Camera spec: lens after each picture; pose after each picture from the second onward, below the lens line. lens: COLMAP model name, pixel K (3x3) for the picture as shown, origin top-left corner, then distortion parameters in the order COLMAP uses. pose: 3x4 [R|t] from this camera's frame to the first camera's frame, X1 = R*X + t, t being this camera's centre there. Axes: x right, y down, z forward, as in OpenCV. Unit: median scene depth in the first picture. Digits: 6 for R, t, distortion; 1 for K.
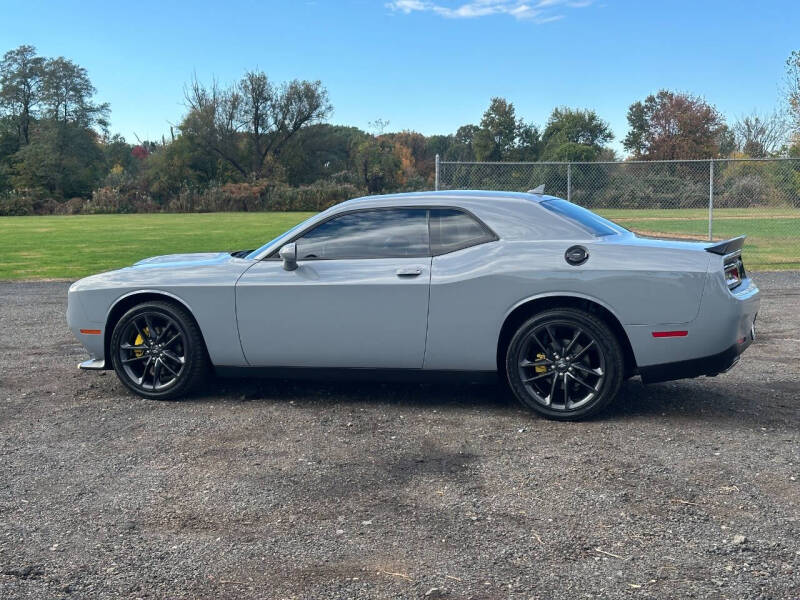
lens RADIAL K [[1106.7, 0, 419.9], [0, 1106.7, 300.3], [0, 0, 1]] dist [0.106385, -0.053565]
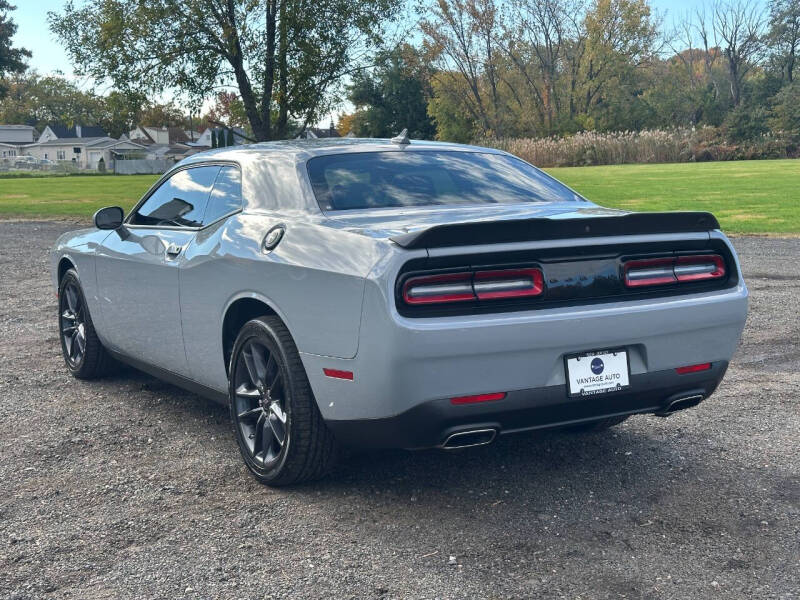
lens RADIAL K [[1112.4, 0, 400.0], [0, 1112.4, 300.0], [0, 0, 1]] dist [0.141224, -0.148612]
pose [[0.770464, 0.074912, -0.633066, 0.522925], [-0.043506, 0.996935, 0.065020, -0.042412], [0.635997, -0.022554, 0.771362, 0.450175]]
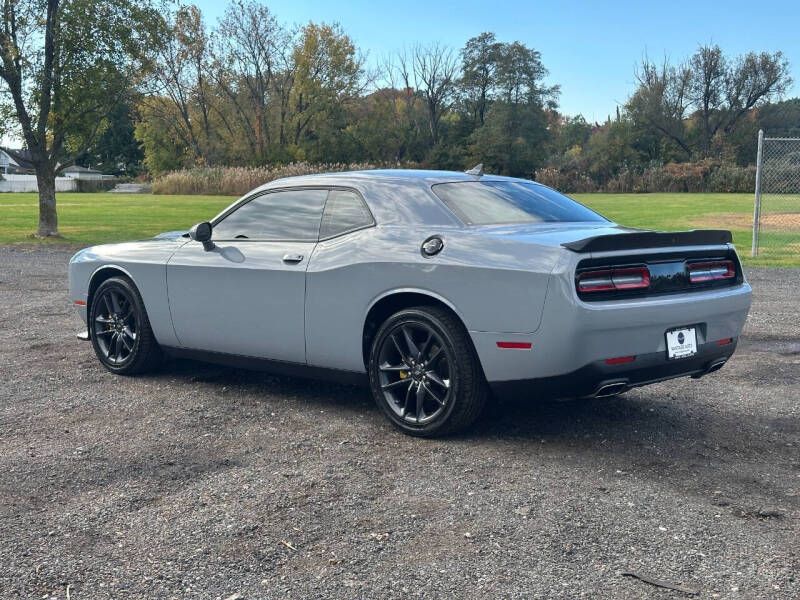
lens RADIAL K [[1112.4, 0, 400.0], [0, 1112.4, 300.0], [0, 0, 1]] dist [0.141224, -0.148612]
pose [[0.910701, 0.056350, -0.409205, 0.398677], [-0.049556, 0.998401, 0.027199, -0.017765], [0.410084, -0.004491, 0.912037, 0.169188]]
